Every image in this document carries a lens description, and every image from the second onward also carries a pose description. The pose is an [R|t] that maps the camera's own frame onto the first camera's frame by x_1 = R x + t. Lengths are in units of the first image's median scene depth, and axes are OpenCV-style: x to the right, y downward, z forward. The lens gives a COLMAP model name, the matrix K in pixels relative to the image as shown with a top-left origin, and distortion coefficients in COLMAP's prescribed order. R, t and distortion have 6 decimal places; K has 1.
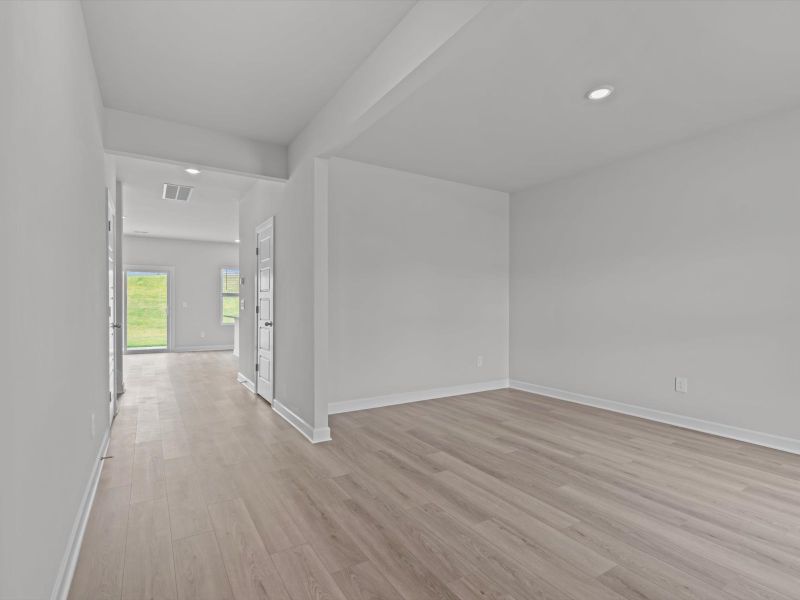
lens RADIAL K [[412.8, 0, 398.7], [0, 412.8, 306.9], [0, 0, 1]] dist [-0.002371, -0.000481]
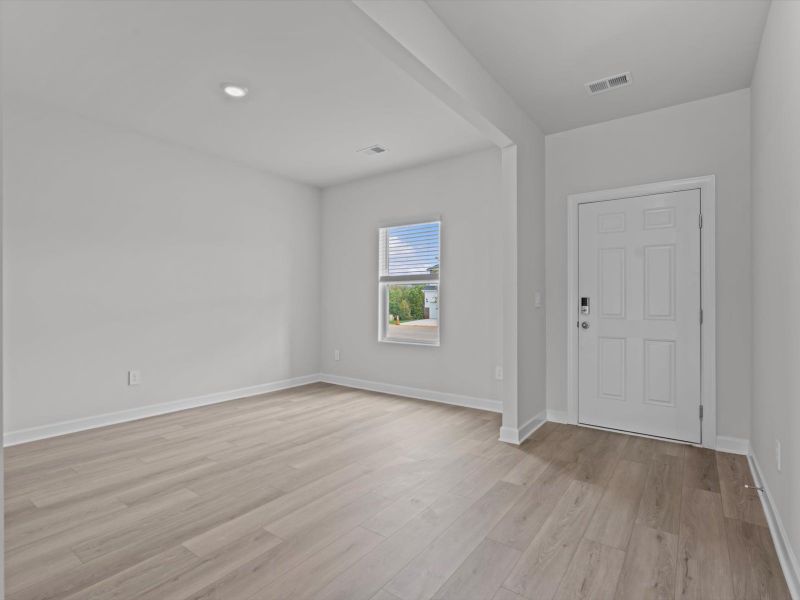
lens RADIAL K [[412.8, 0, 397.7], [0, 412.8, 294.9], [0, 0, 1]] dist [-0.002371, -0.000481]
pose [[-0.384826, 0.005868, 0.922970, -0.595143], [-0.001313, 0.999975, -0.006905, -0.004974], [-0.922988, -0.003869, -0.384809, 0.993209]]
